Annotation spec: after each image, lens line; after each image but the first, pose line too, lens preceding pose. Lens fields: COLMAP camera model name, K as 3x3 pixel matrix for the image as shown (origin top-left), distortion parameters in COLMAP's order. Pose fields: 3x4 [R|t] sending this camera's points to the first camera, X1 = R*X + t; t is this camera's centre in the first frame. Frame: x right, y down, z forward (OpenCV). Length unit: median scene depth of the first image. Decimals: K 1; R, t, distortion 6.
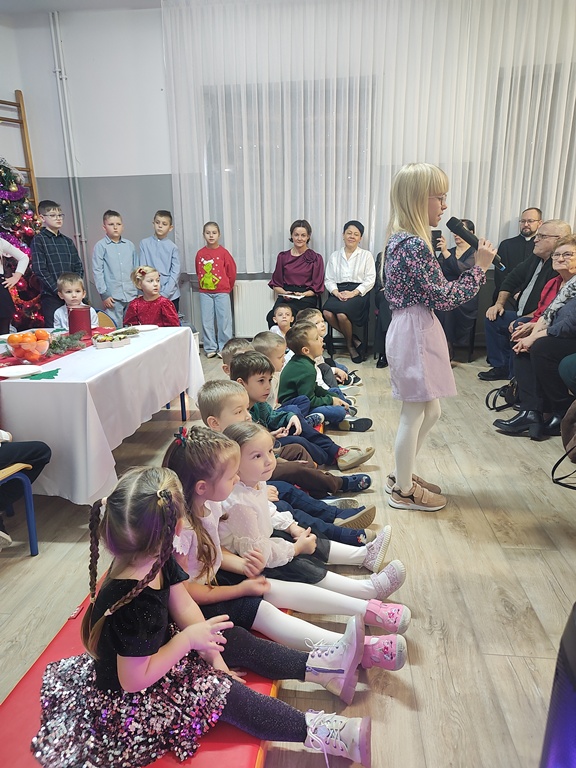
lens RADIAL K [[510.6, 0, 292.4], [0, 510.6, 382.7], [0, 0, 1]] dist [0.012214, 0.005033]
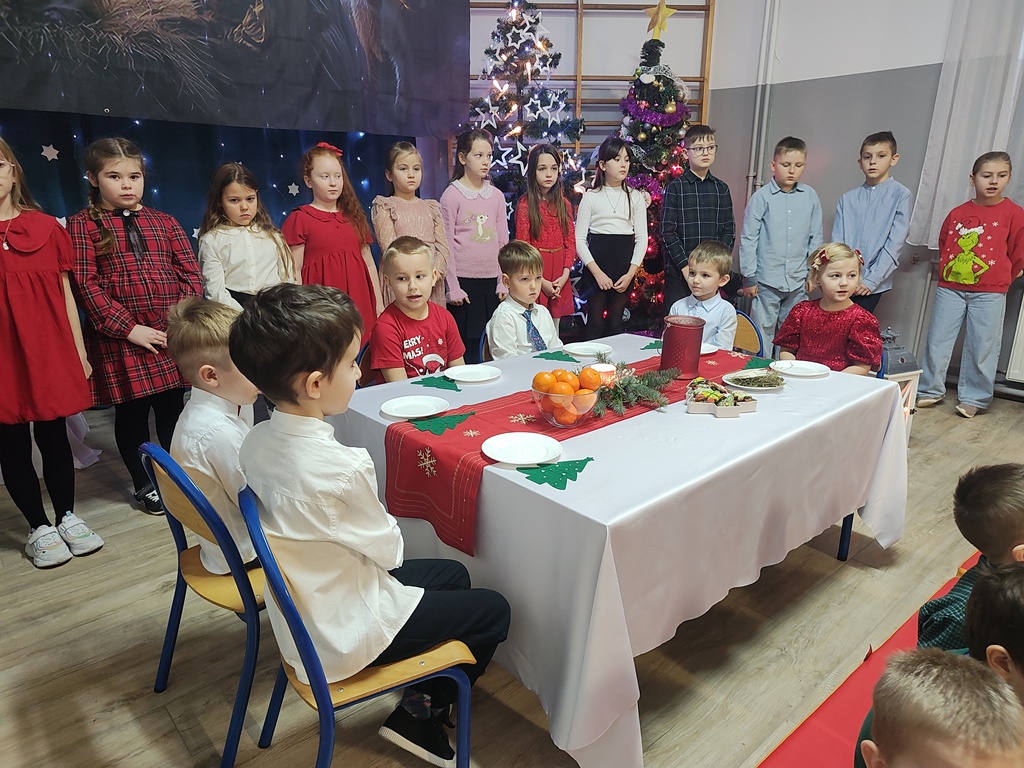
lens RADIAL K [[680.8, 0, 508.0], [0, 680.8, 381.4], [0, 0, 1]] dist [0.012214, 0.005033]
pose [[0.733757, 0.206036, -0.647418, -0.041634], [-0.187677, 0.977298, 0.098313, -0.079240], [0.652976, 0.049367, 0.755768, 0.208698]]
